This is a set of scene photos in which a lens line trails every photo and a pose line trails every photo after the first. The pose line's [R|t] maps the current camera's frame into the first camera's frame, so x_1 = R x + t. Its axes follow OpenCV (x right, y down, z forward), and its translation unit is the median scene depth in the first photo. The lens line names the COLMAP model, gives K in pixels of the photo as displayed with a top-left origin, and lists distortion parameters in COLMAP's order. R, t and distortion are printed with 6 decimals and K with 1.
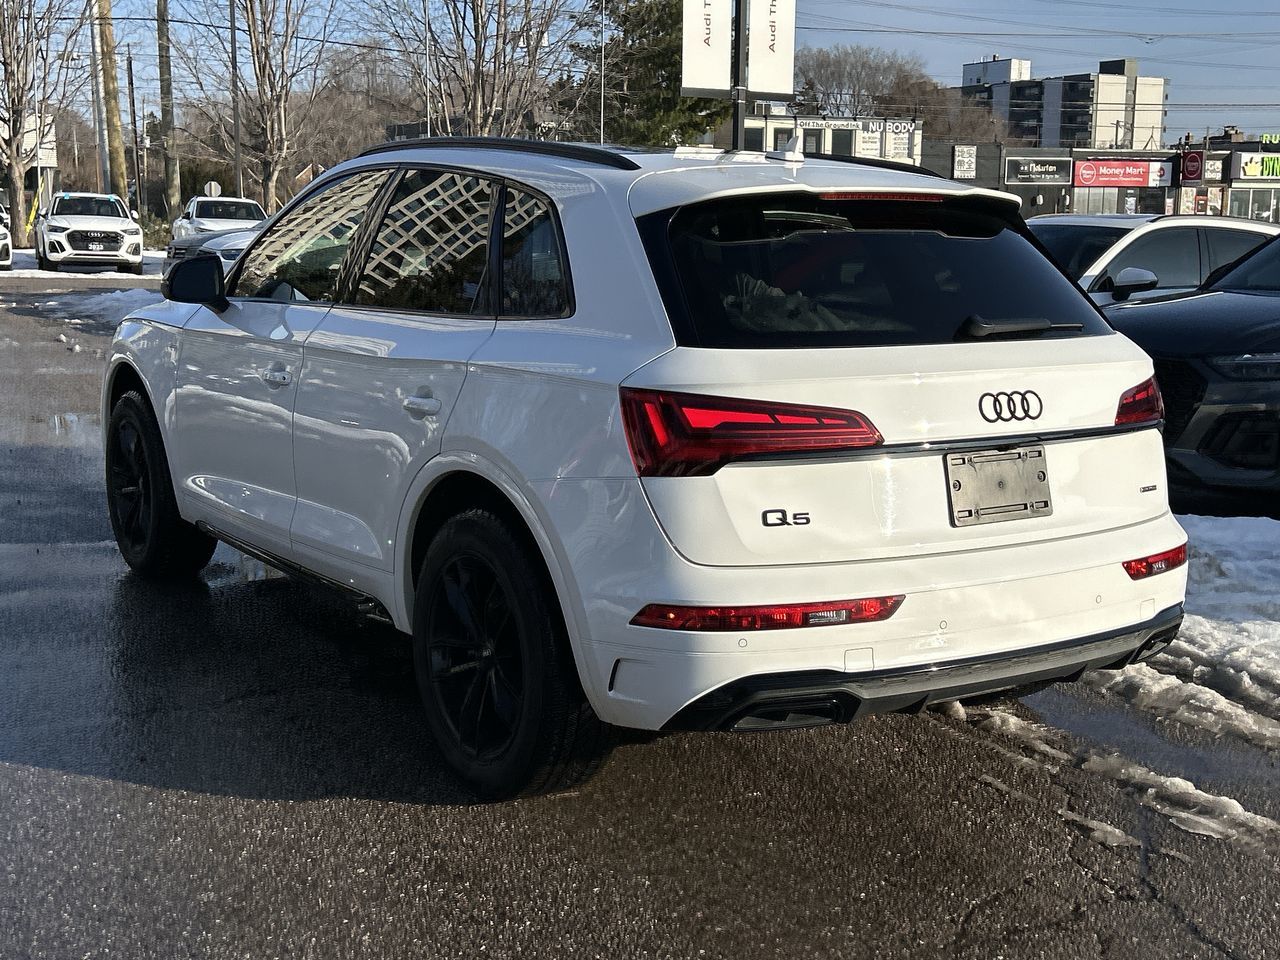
lens RADIAL K [[1595.6, 0, 636.3], [0, 1595.6, 505.8], [0, 0, 1]] dist [0.148985, -0.390207]
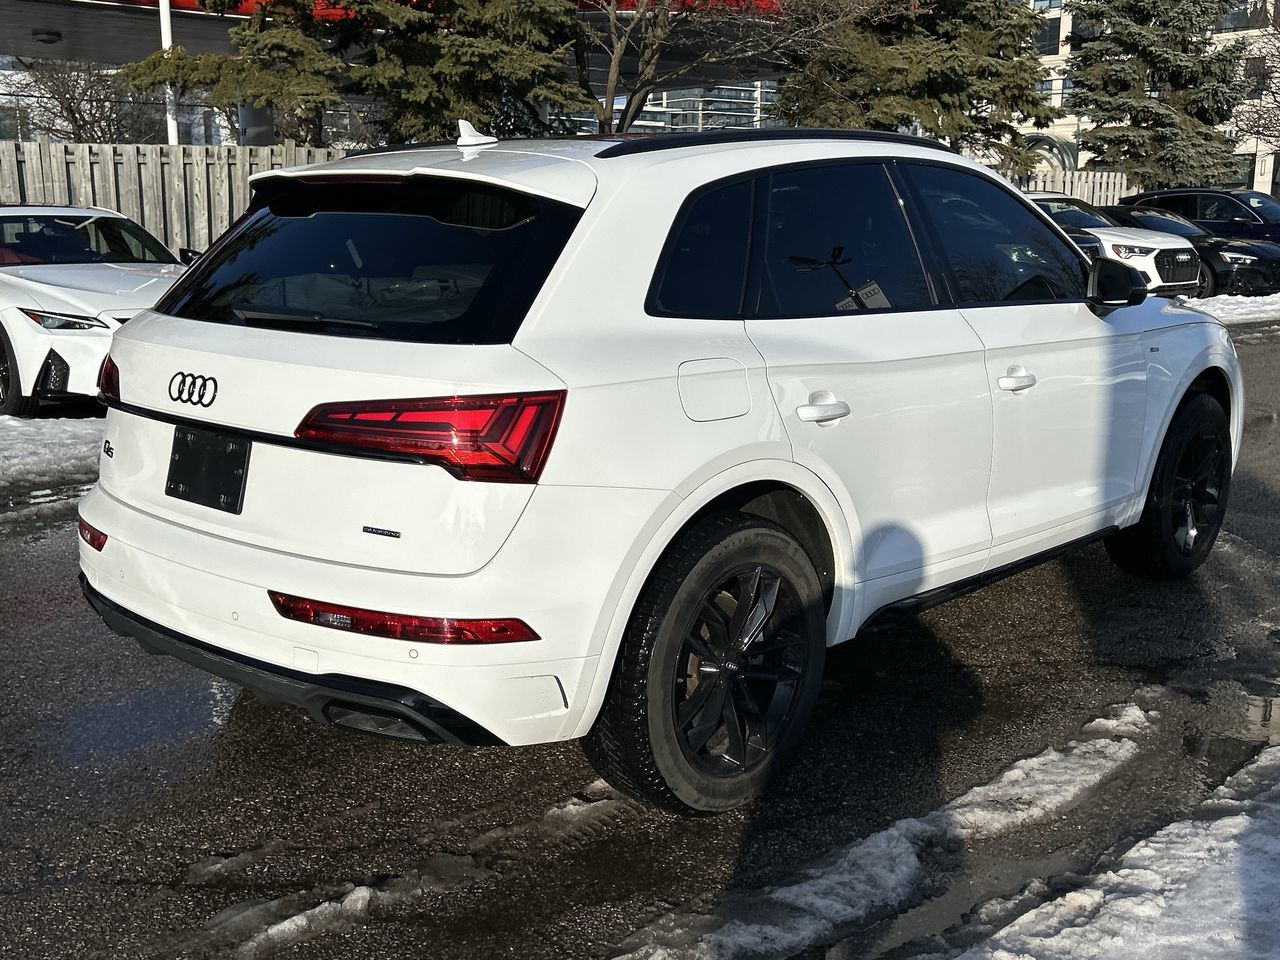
lens RADIAL K [[1348.8, 0, 656.4], [0, 1348.8, 488.4], [0, 0, 1]] dist [0.097654, -0.198486]
pose [[0.260676, 0.185387, -0.947460, 1.059303], [-0.176147, 0.974049, 0.142126, -0.163410], [0.949221, 0.129844, 0.286567, 0.987269]]
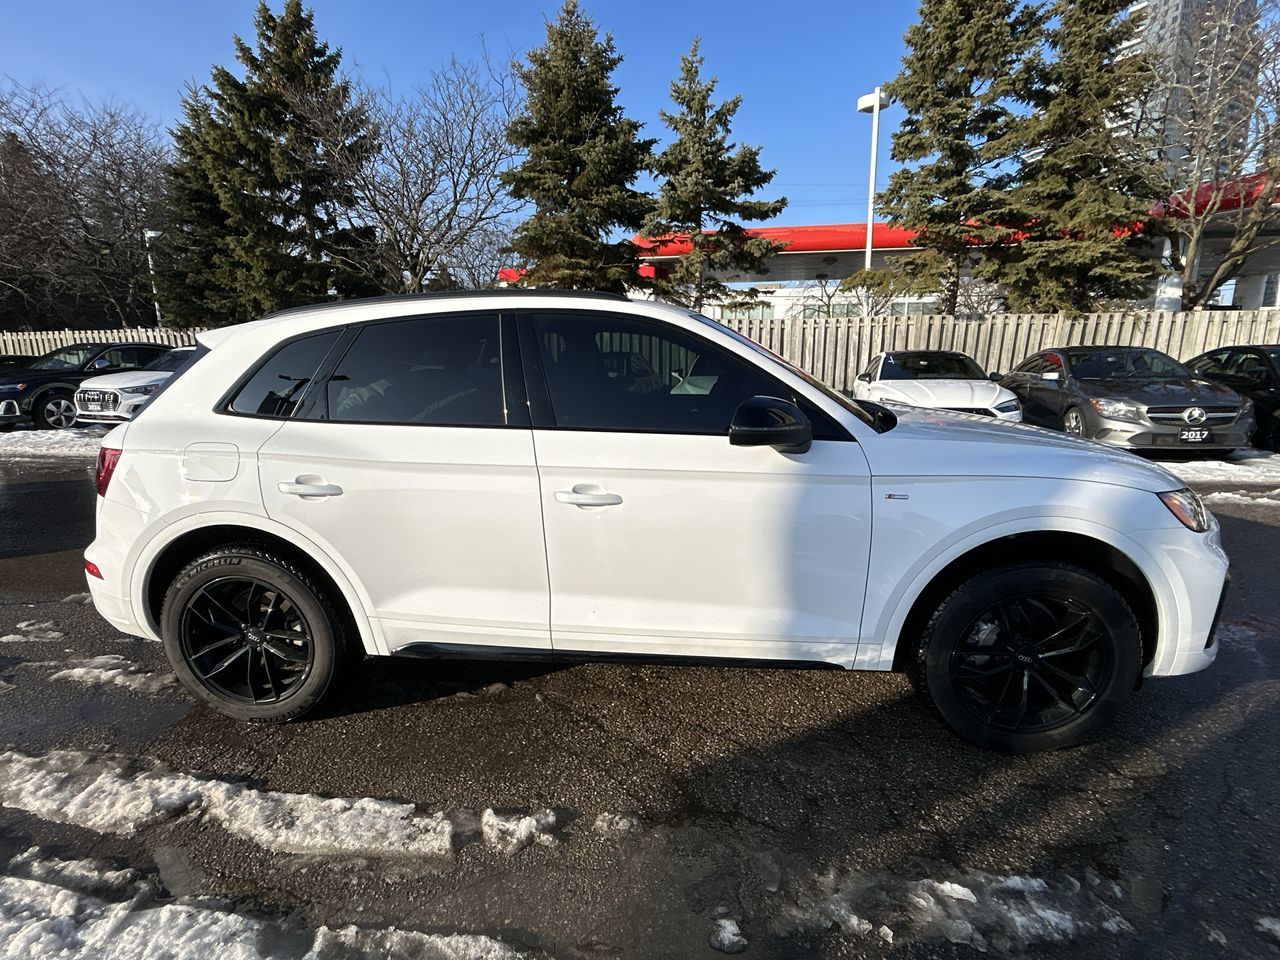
lens RADIAL K [[628.1, 0, 642.9], [0, 628.1, 479.2], [0, 0, 1]] dist [-0.015586, 0.010494]
pose [[-0.607059, 0.154447, -0.779503, 0.514075], [-0.145300, 0.942821, 0.299962, -0.333579], [0.781260, 0.295356, -0.549907, 1.888285]]
